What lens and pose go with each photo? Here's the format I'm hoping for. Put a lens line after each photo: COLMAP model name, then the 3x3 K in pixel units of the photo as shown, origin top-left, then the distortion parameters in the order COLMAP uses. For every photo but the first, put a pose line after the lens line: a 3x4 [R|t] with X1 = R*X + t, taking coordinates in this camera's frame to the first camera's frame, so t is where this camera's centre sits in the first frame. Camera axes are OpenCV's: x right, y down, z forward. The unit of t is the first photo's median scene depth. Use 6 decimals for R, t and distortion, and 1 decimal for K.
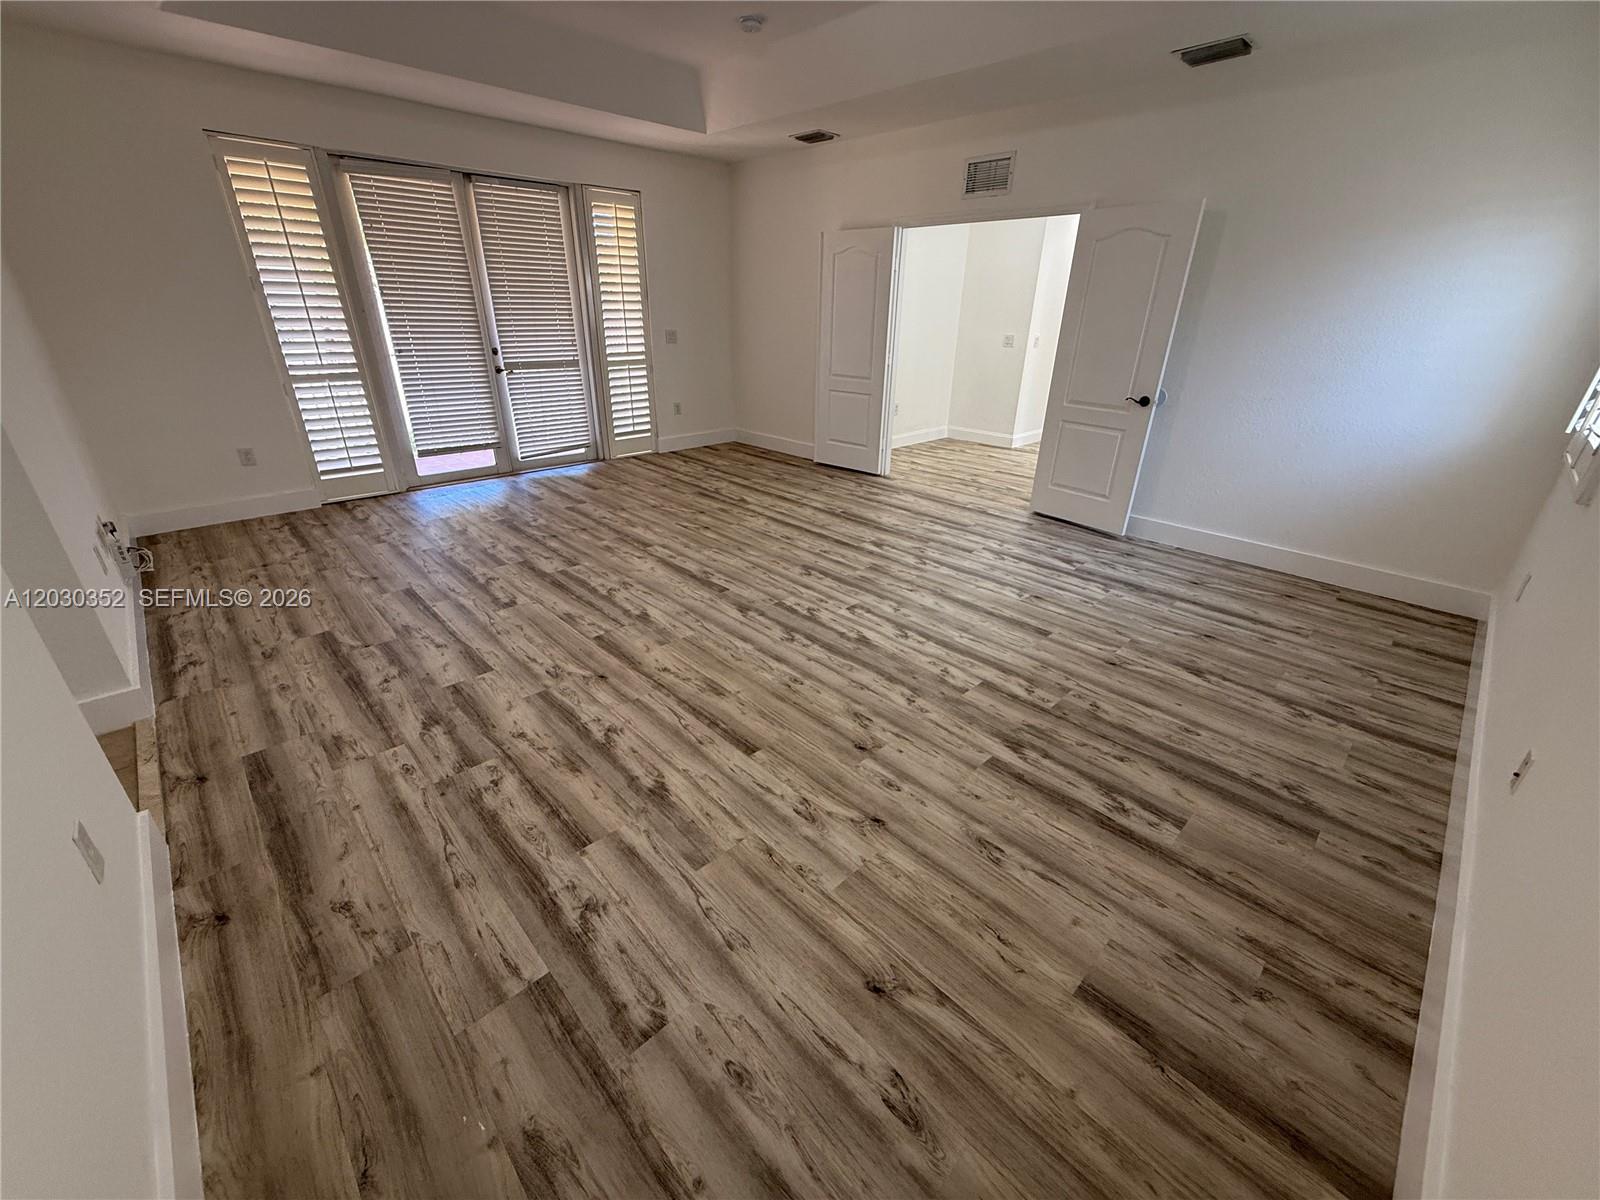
lens RADIAL K [[639.6, 0, 795.9], [0, 639.6, 603.3], [0, 0, 1]] dist [-0.000409, -0.000103]
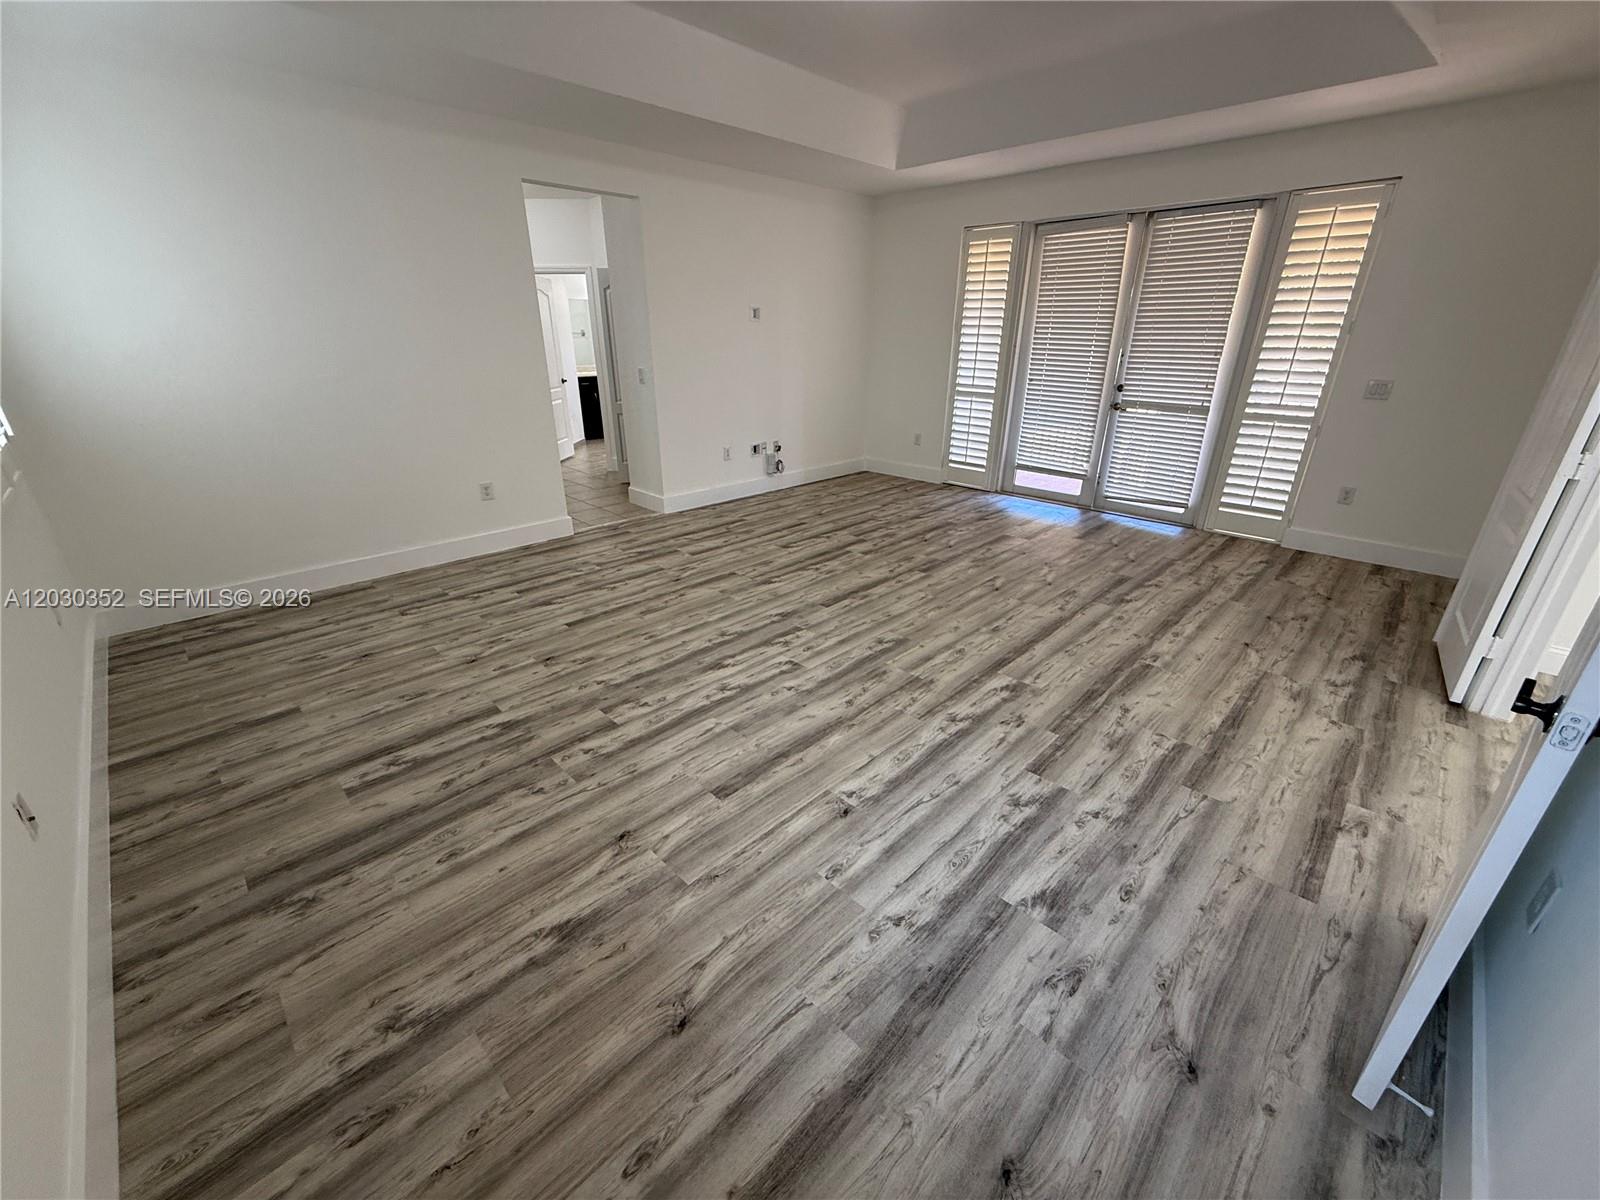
lens RADIAL K [[639.6, 0, 792.6], [0, 639.6, 598.4], [0, 0, 1]] dist [-0.000409, -0.000103]
pose [[0.018200, 0.369989, -0.928858, 0.873237], [-0.428171, 0.842399, 0.327161, -0.357838], [0.903514, 0.391756, 0.173750, 0.788957]]
